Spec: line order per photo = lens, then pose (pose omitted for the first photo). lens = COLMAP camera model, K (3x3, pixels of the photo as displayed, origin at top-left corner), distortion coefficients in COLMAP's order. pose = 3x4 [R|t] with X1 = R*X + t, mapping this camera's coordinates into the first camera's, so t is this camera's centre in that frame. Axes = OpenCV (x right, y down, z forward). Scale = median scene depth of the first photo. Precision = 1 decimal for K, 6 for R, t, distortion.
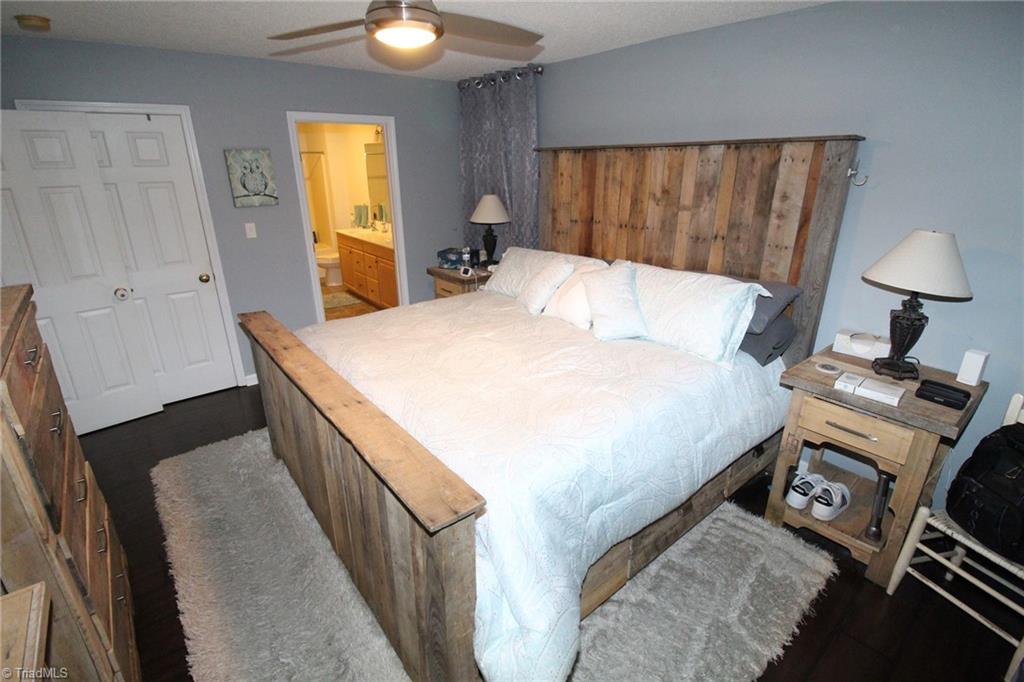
lens RADIAL K [[471.8, 0, 506.9], [0, 471.8, 335.0], [0, 0, 1]] dist [-0.004589, -0.010255]
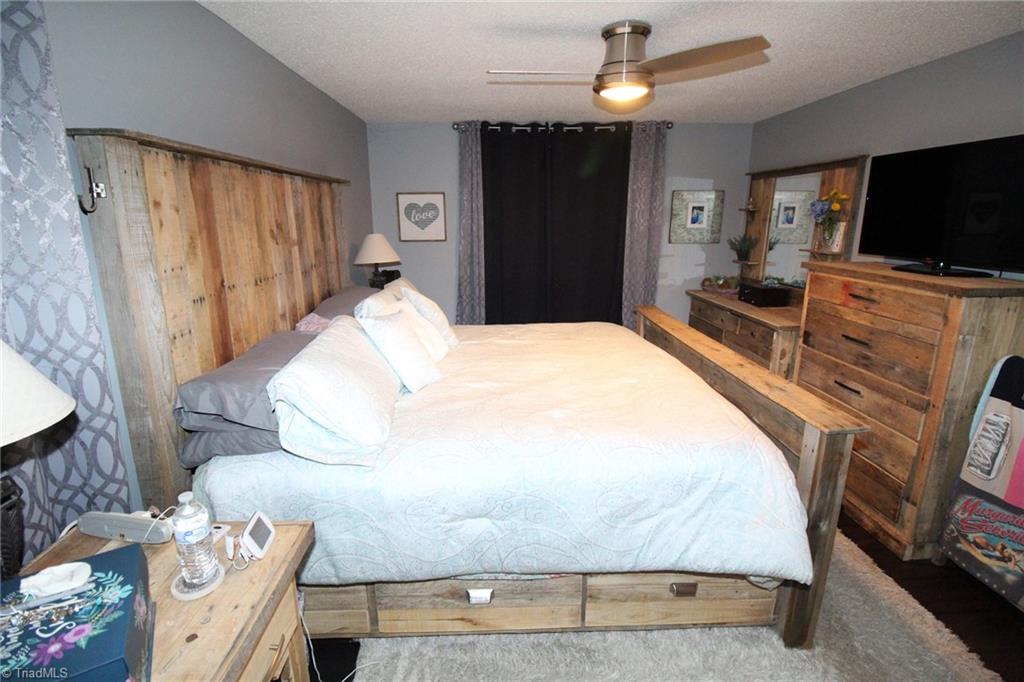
lens RADIAL K [[471.8, 0, 512.3], [0, 471.8, 333.9], [0, 0, 1]] dist [-0.004589, -0.010255]
pose [[-0.805110, -0.139581, 0.576468, -0.460843], [0.207105, 0.844583, 0.493748, -0.447100], [-0.555793, 0.516911, -0.651074, 1.346700]]
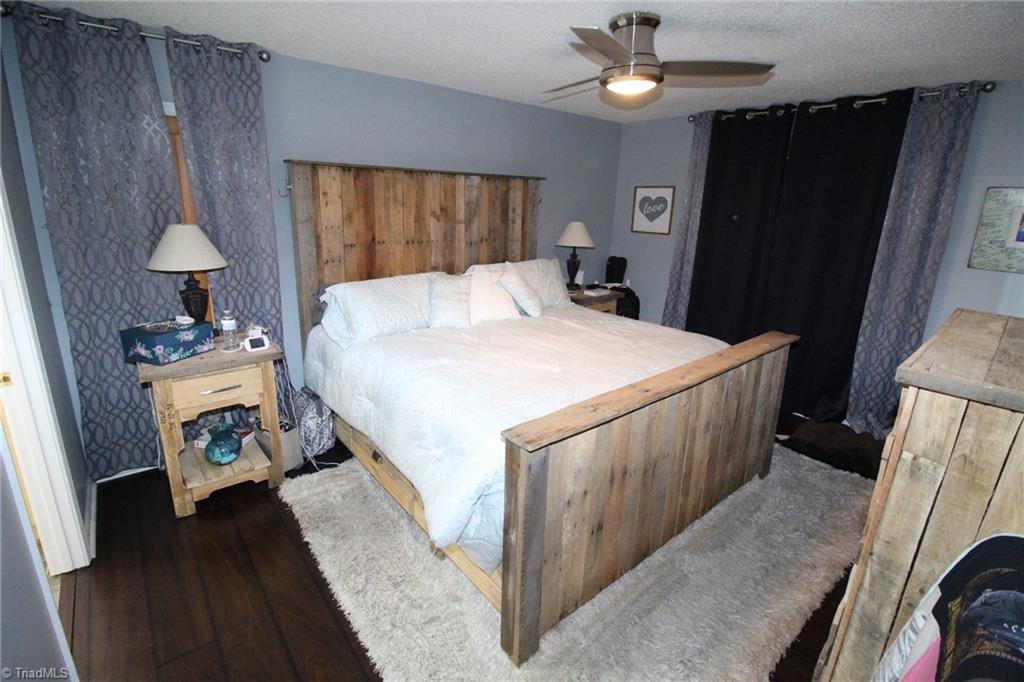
lens RADIAL K [[471.8, 0, 511.4], [0, 471.8, 338.2], [0, 0, 1]] dist [-0.004589, -0.010255]
pose [[-0.018930, -0.281326, 0.959425, -0.909837], [0.310692, 0.910435, 0.273091, -0.269233], [-0.950322, 0.303256, 0.070172, 0.814661]]
